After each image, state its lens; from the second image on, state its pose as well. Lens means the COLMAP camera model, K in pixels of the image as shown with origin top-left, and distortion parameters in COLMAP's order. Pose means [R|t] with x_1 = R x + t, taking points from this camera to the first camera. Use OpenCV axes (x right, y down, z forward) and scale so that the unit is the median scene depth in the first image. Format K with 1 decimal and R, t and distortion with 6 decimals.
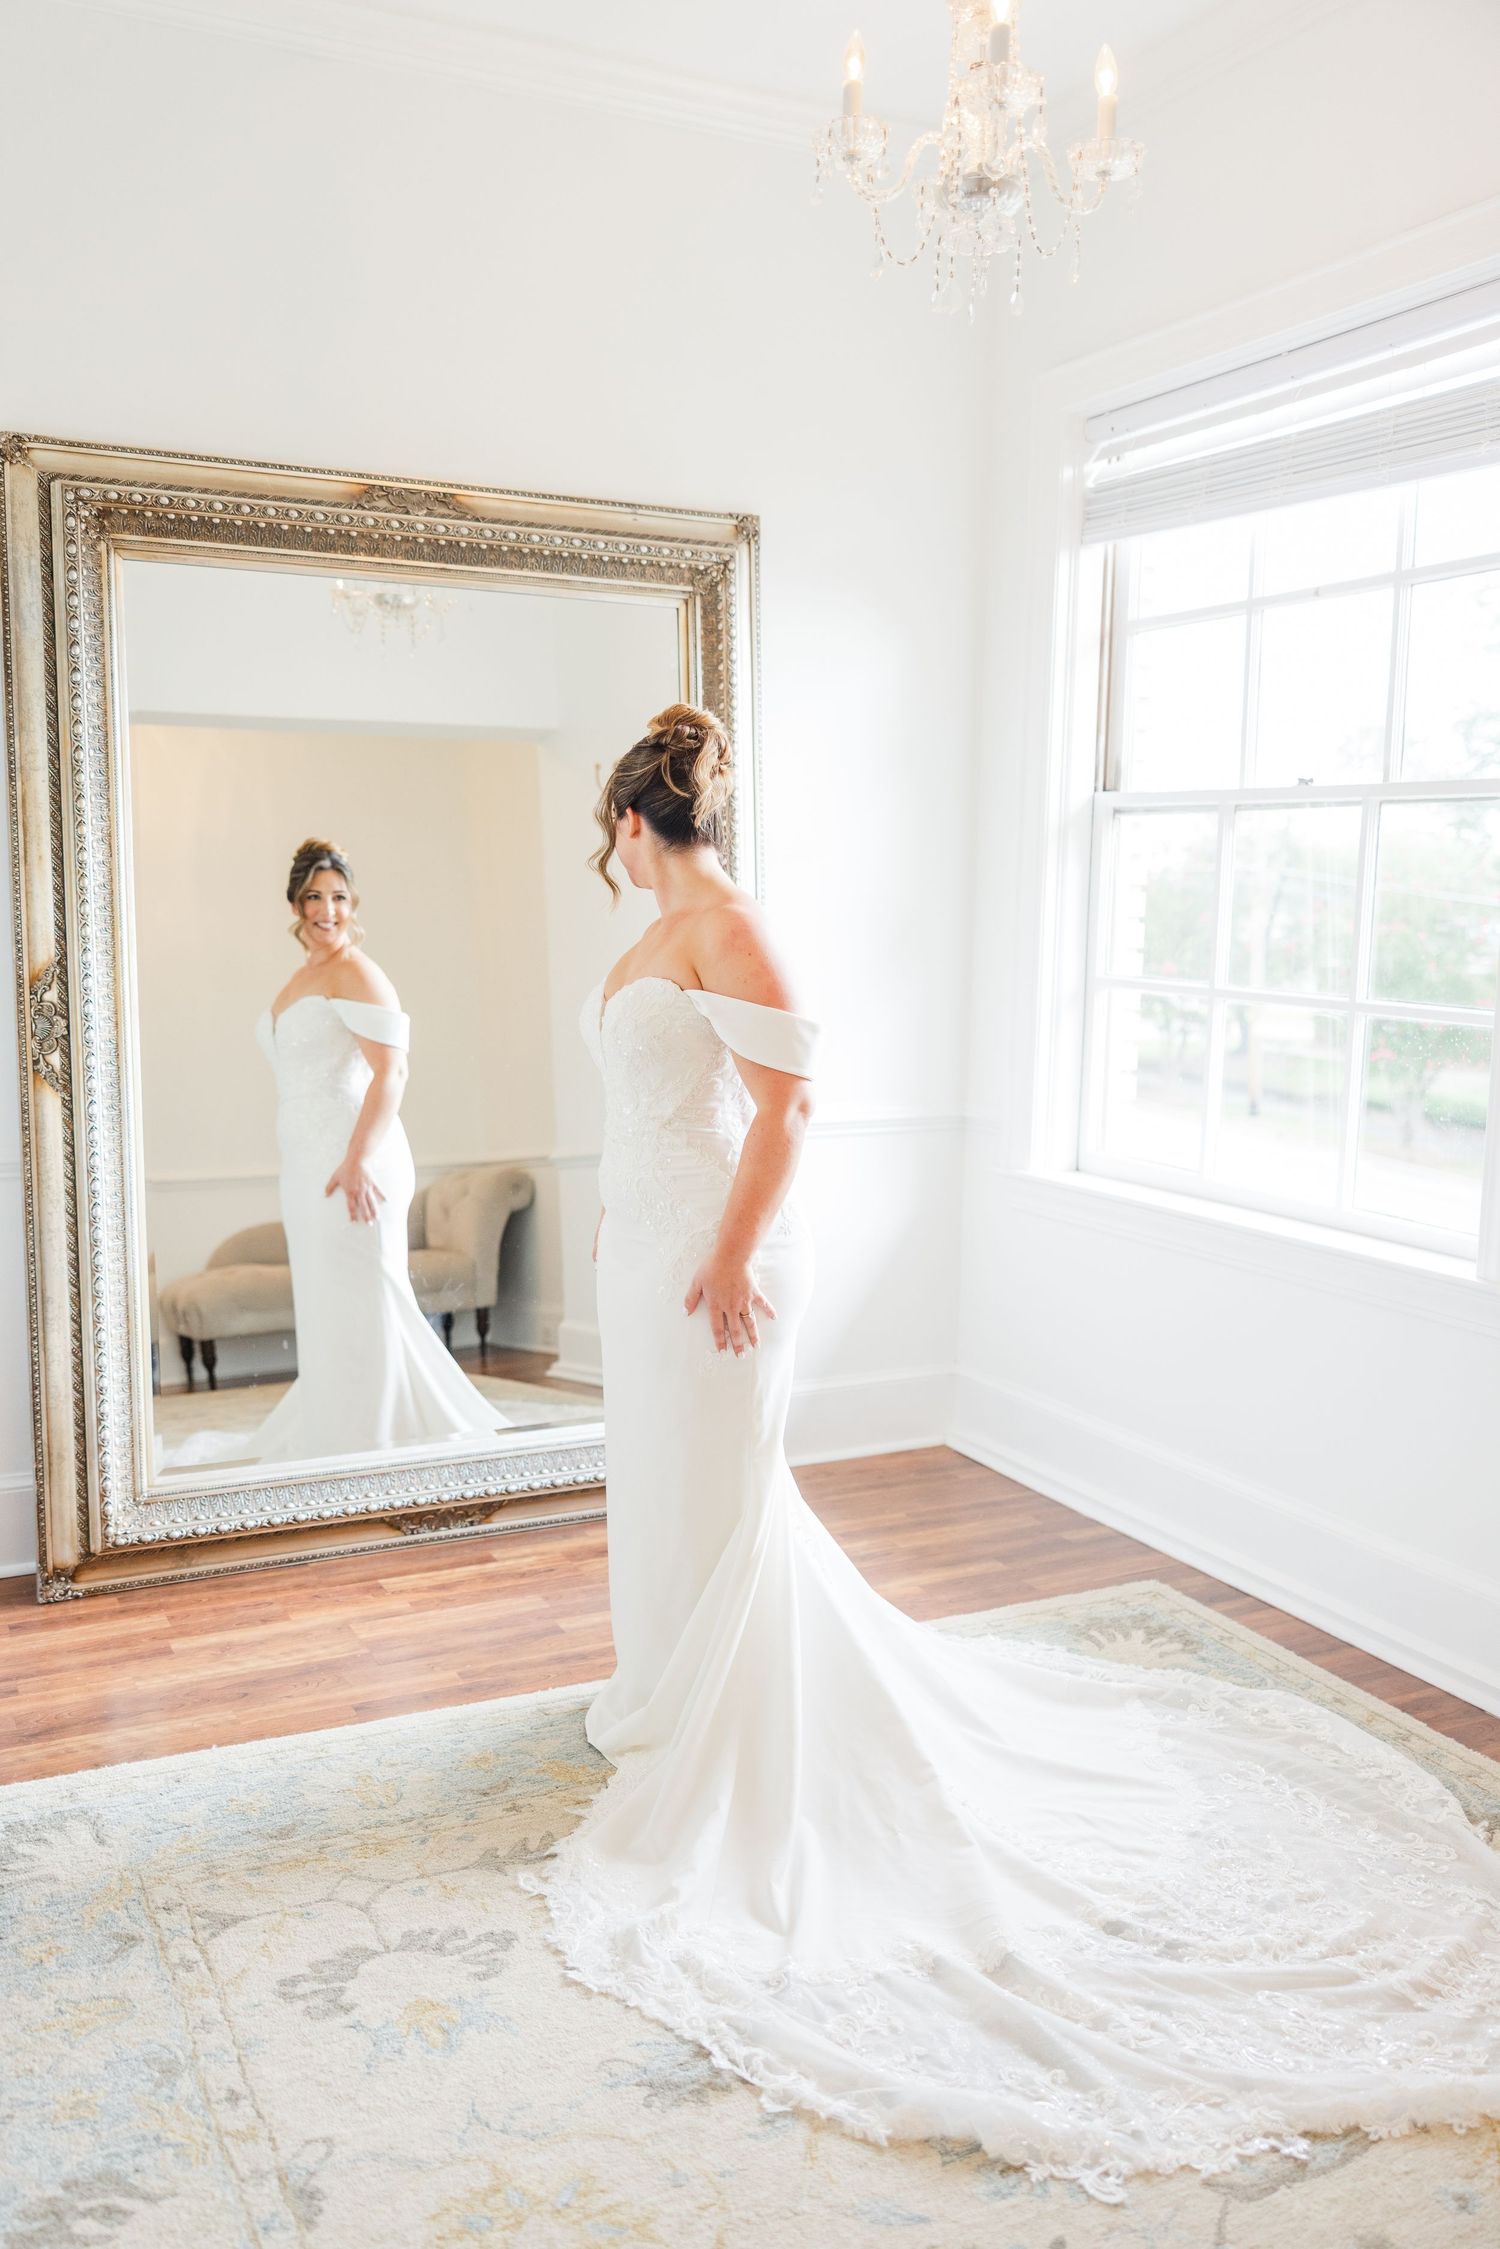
lens RADIAL K [[1942.3, 0, 701.7], [0, 1942.3, 1132.6], [0, 0, 1]] dist [0.002423, -0.003906]
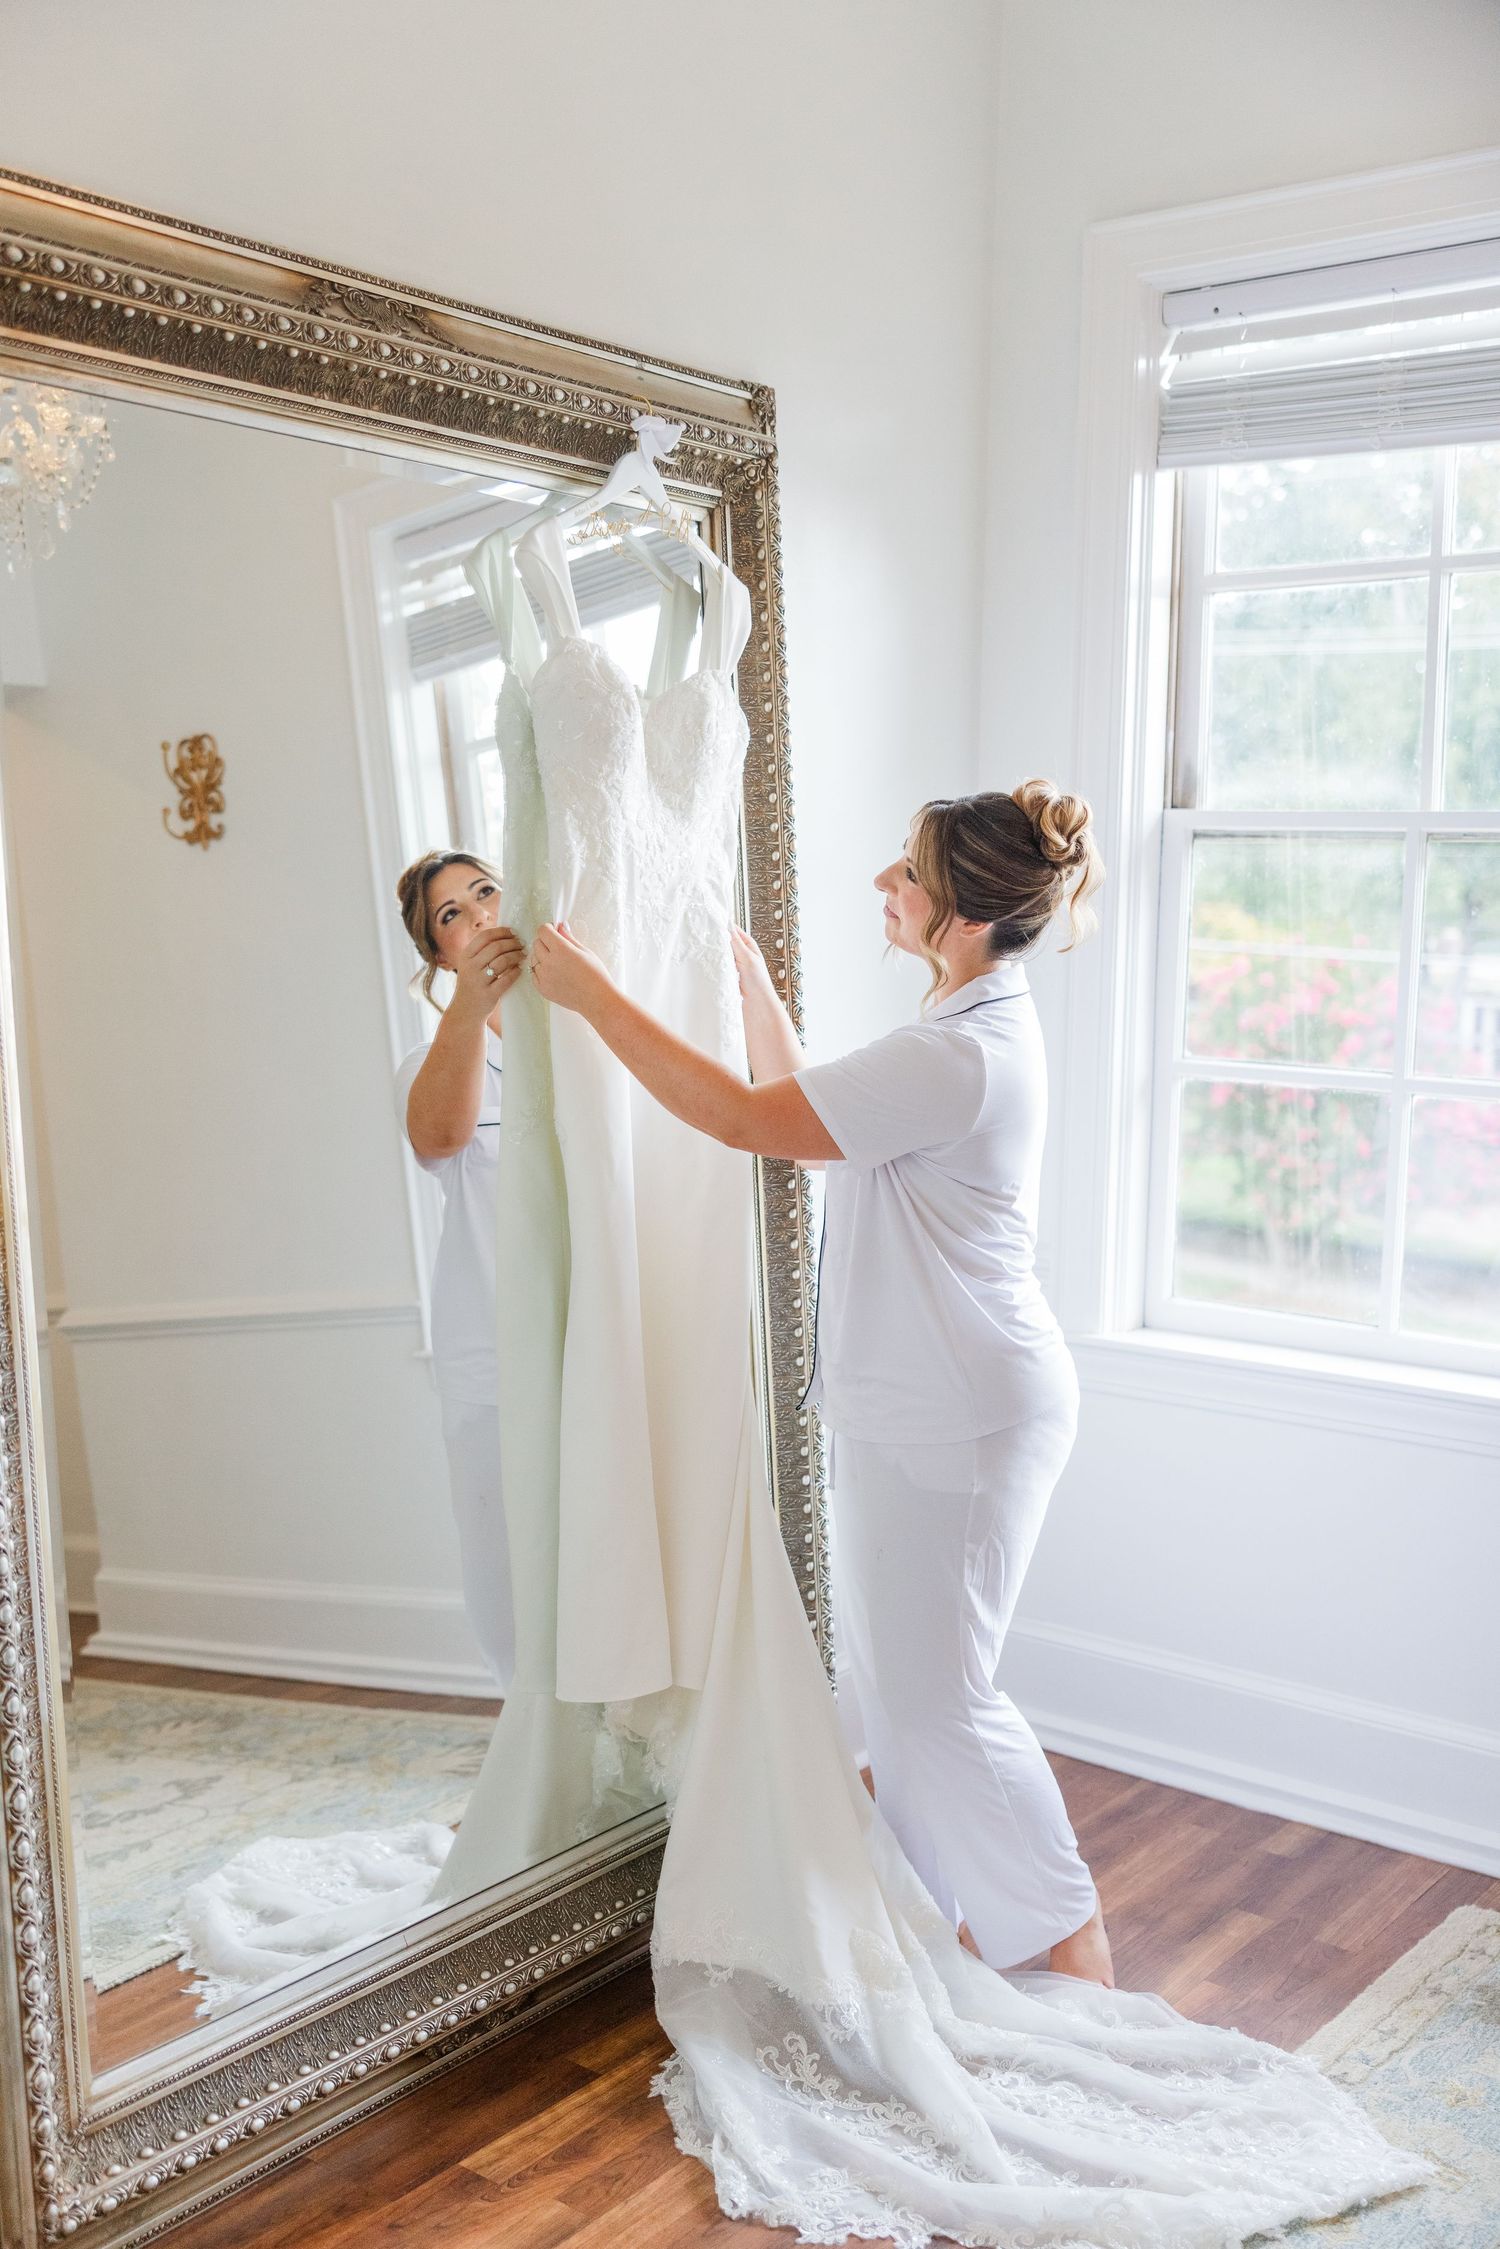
lens RADIAL K [[2302.0, 0, 692.9], [0, 2302.0, 1147.9], [0, 0, 1]] dist [0.006194, 0.000000]
pose [[0.905096, -0.053990, 0.421765, -0.391147], [0.056600, 0.998377, 0.006340, -0.076168], [-0.421423, 0.018134, 0.906683, 0.351109]]
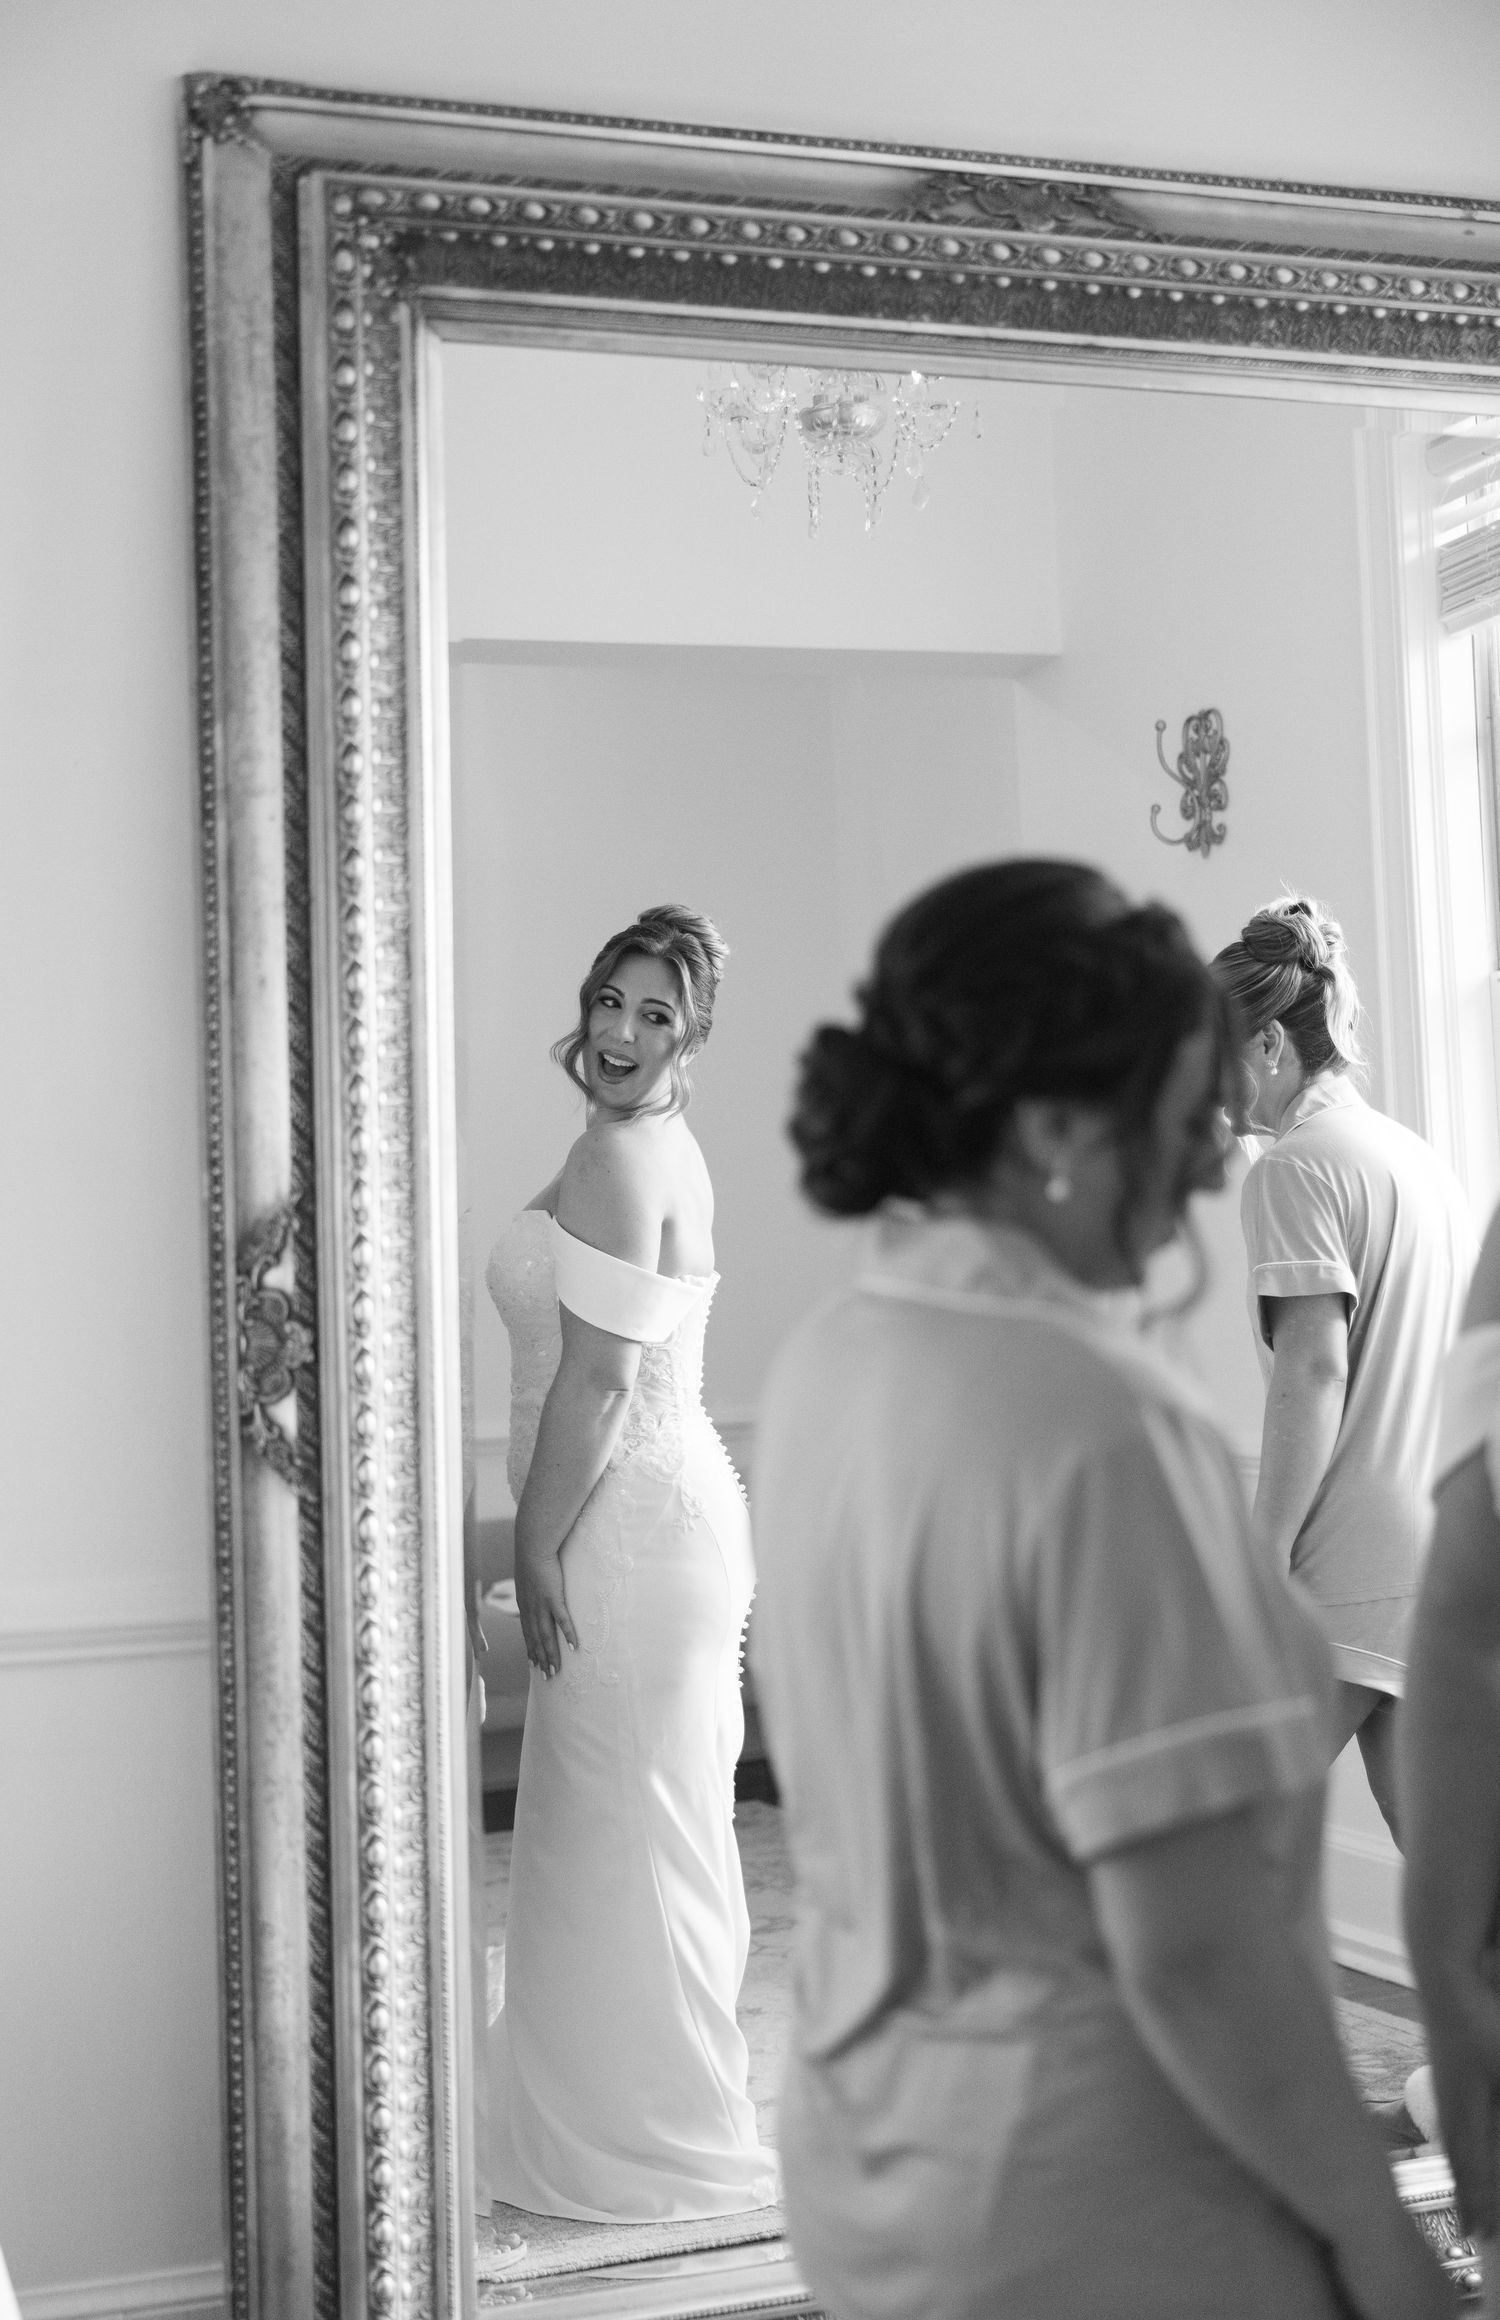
lens RADIAL K [[3009.3, 0, 637.2], [0, 3009.3, 1189.7], [0, 0, 1]] dist [0.010862, 0.000000]
pose [[0.992869, 0.008157, -0.118929, -0.162008], [-0.010275, 0.999799, -0.017205, -0.078736], [0.118765, 0.018304, 0.992754, 0.289644]]
